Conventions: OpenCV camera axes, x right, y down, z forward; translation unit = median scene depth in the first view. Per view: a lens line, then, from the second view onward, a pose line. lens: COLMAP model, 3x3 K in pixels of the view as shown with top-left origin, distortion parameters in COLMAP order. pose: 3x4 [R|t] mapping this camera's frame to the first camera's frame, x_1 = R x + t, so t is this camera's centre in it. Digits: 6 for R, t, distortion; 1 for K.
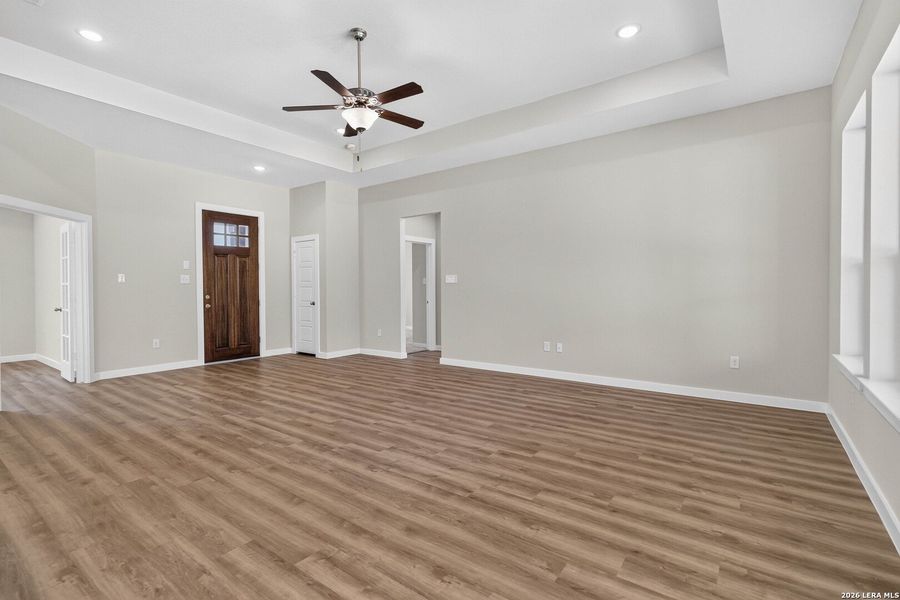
lens RADIAL K [[418.8, 0, 456.5], [0, 418.8, 295.1], [0, 0, 1]] dist [0.000388, 0.000808]
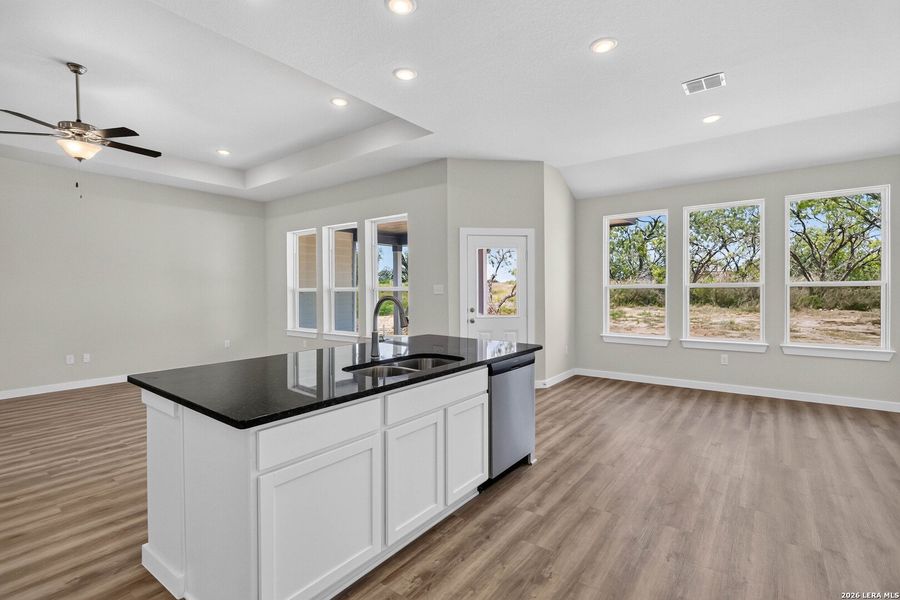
lens RADIAL K [[418.8, 0, 460.7], [0, 418.8, 293.8], [0, 0, 1]] dist [0.000388, 0.000808]
pose [[0.007698, -0.001814, 0.999969, -1.258841], [0.023493, 0.999723, 0.001632, -0.029808], [-0.999694, 0.023480, 0.007738, 0.031301]]
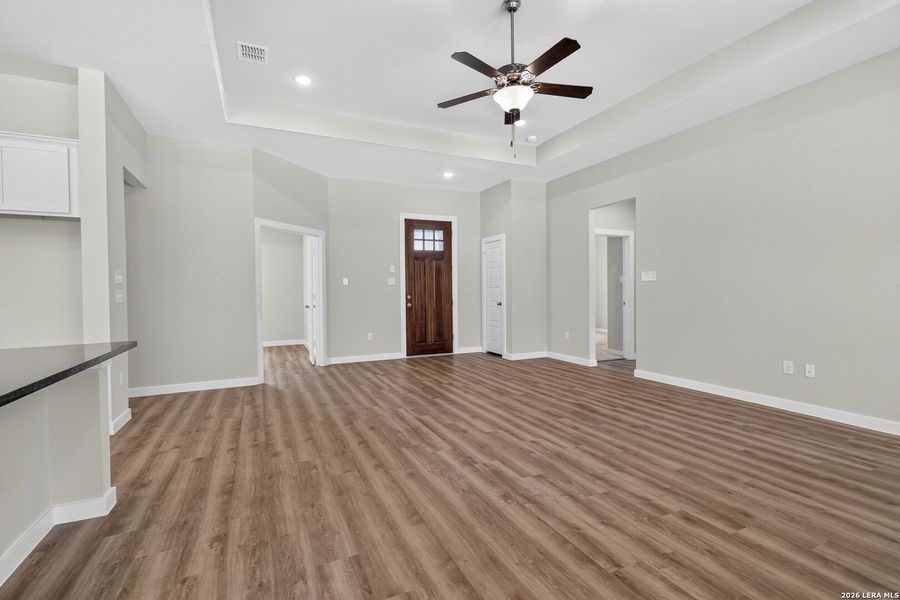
lens RADIAL K [[418.8, 0, 456.7], [0, 418.8, 296.0], [0, 0, 1]] dist [0.000388, 0.000808]
pose [[0.878333, 0.001614, -0.478047, 0.090217], [-0.000256, 0.999996, 0.002908, -0.002448], [0.478049, -0.002432, 0.878330, 0.151387]]
